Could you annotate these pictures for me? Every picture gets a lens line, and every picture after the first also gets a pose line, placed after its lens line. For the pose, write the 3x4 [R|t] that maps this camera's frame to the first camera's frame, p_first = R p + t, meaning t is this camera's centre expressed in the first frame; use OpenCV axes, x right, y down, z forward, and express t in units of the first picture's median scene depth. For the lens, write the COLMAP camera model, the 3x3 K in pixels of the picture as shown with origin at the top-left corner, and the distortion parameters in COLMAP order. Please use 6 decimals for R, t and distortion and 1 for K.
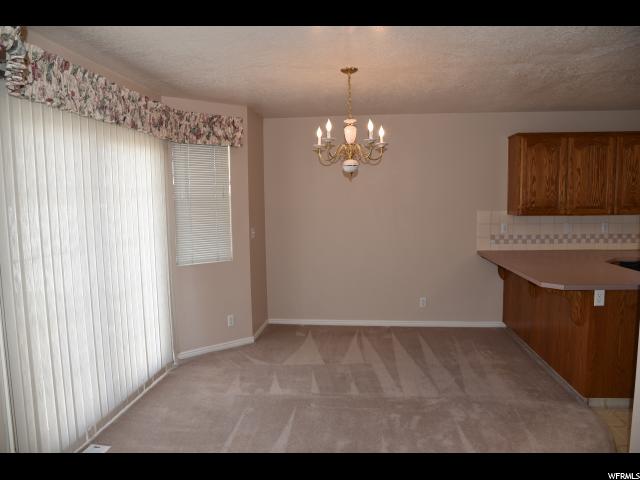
lens RADIAL K [[438.9, 0, 319.7], [0, 438.9, 243.8], [0, 0, 1]] dist [-0.086828, 0.040925]
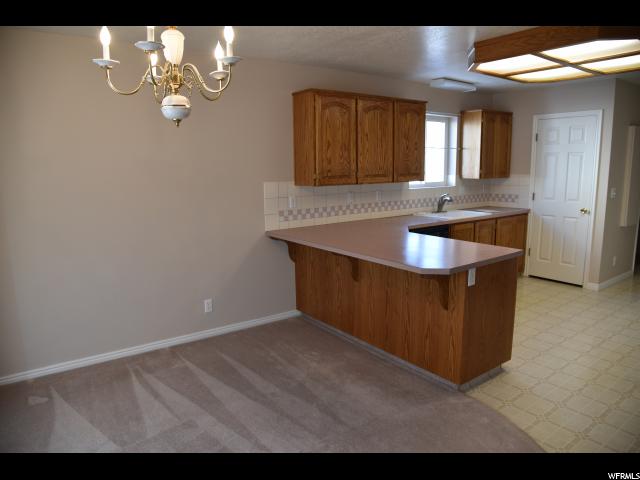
lens RADIAL K [[438.9, 0, 316.9], [0, 438.9, 242.2], [0, 0, 1]] dist [-0.086828, 0.040925]
pose [[0.746986, -0.112192, 0.655305, -0.122364], [0.071038, 0.993485, 0.089114, -0.033891], [-0.661033, -0.020015, 0.750090, 0.350163]]
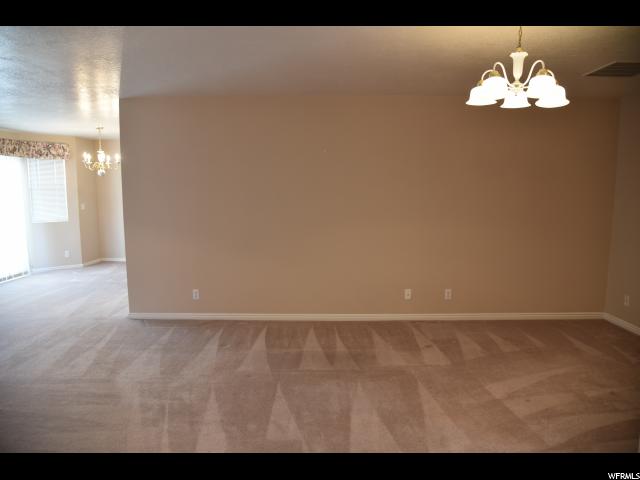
lens RADIAL K [[438.9, 0, 324.5], [0, 438.9, 243.6], [0, 0, 1]] dist [-0.086828, 0.040925]
pose [[0.995789, -0.000365, 0.091678, 0.706201], [-0.001535, 0.999786, 0.020651, 0.092830], [-0.091666, -0.020705, 0.995575, -0.882594]]
